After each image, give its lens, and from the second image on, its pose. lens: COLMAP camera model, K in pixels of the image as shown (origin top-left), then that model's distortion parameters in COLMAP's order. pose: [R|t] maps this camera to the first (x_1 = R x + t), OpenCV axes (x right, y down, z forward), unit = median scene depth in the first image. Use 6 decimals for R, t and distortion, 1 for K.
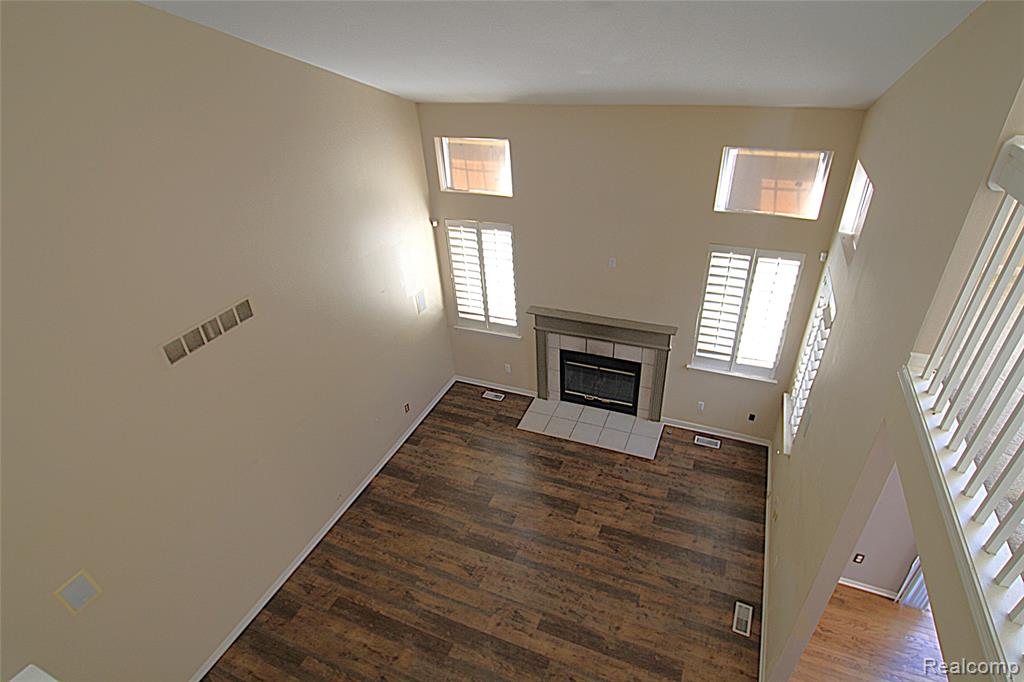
lens RADIAL K [[522.0, 0, 518.5], [0, 522.0, 362.4], [0, 0, 1]] dist [-0.024190, 0.000662]
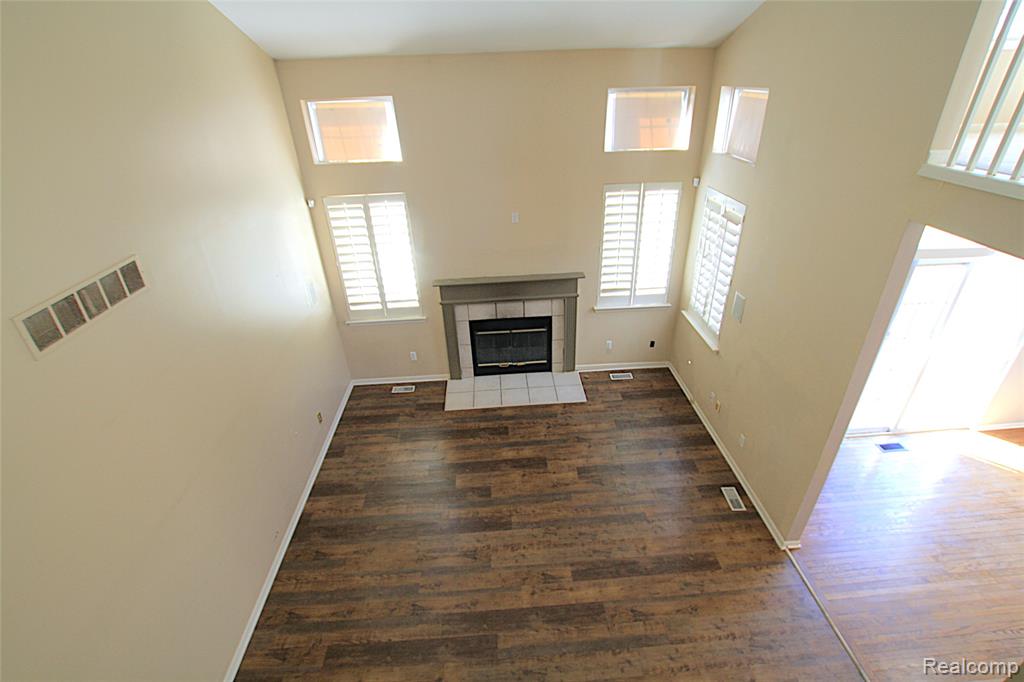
lens RADIAL K [[477.6, 0, 518.8], [0, 477.6, 361.5], [0, 0, 1]] dist [-0.031128, 0.003102]
pose [[0.897611, -0.207649, 0.388814, -0.251123], [0.231750, 0.972651, -0.015564, 0.105373], [-0.374948, 0.104078, 0.921185, 0.184286]]
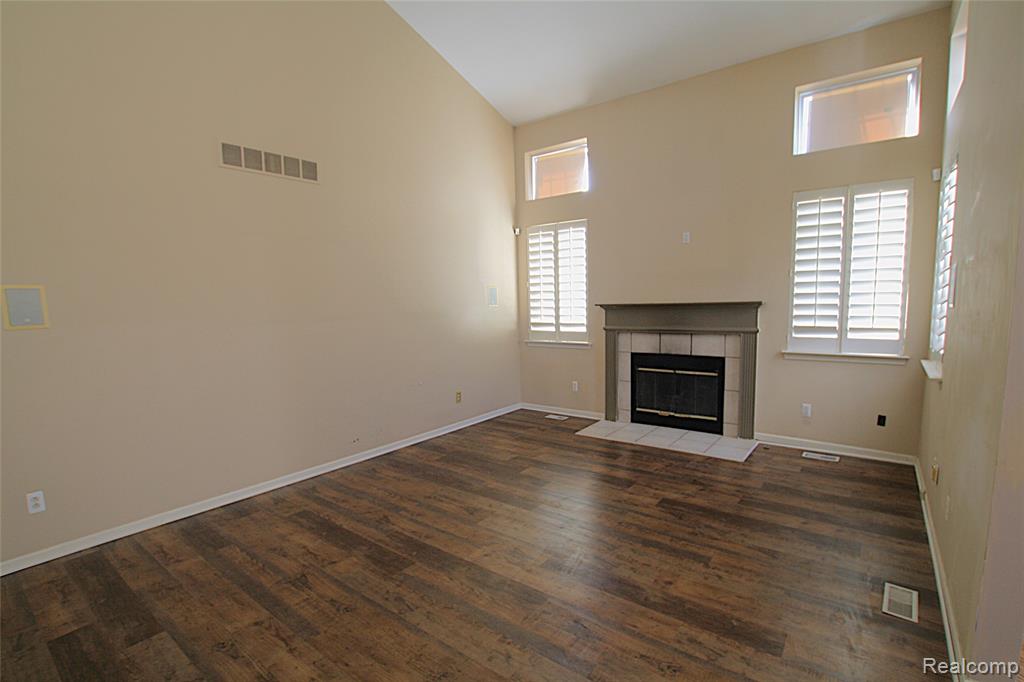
lens RADIAL K [[477.6, 0, 518.9], [0, 477.6, 359.1], [0, 0, 1]] dist [-0.031128, 0.003102]
pose [[0.967458, 0.056970, -0.246535, 0.119115], [-0.158613, 0.895677, -0.415457, 0.448561], [0.197147, 0.441041, 0.875566, 0.301375]]
